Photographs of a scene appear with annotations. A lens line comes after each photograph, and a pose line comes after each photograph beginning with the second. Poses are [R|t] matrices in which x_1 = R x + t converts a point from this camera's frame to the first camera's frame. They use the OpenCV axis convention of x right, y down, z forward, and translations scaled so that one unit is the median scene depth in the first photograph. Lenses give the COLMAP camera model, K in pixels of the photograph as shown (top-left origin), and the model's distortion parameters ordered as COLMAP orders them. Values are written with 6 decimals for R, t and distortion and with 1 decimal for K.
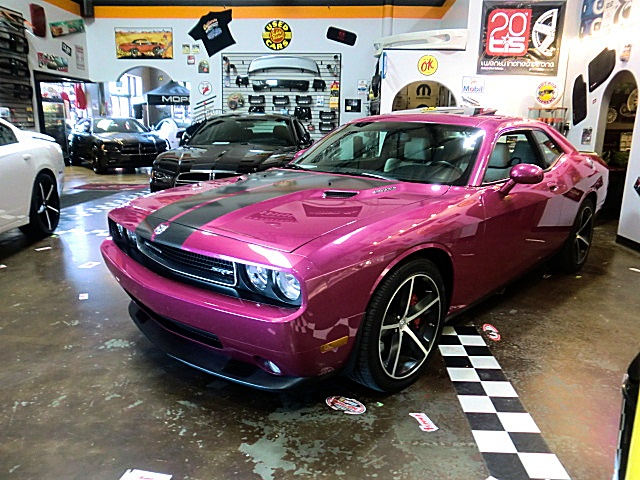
lens RADIAL K [[517.7, 0, 320.0], [0, 517.7, 240.0], [0, 0, 1]] dist [-0.117097, 0.150216]
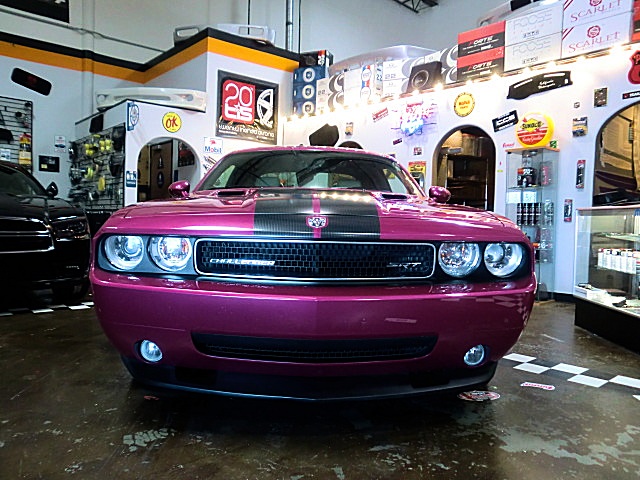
lens RADIAL K [[517.7, 0, 320.0], [0, 517.7, 240.0], [0, 0, 1]] dist [-0.117097, 0.150216]
pose [[0.686780, -0.023214, 0.726495, -0.316456], [0.153942, 0.981462, -0.114166, 0.034383], [-0.710377, 0.190245, 0.677622, 0.184181]]
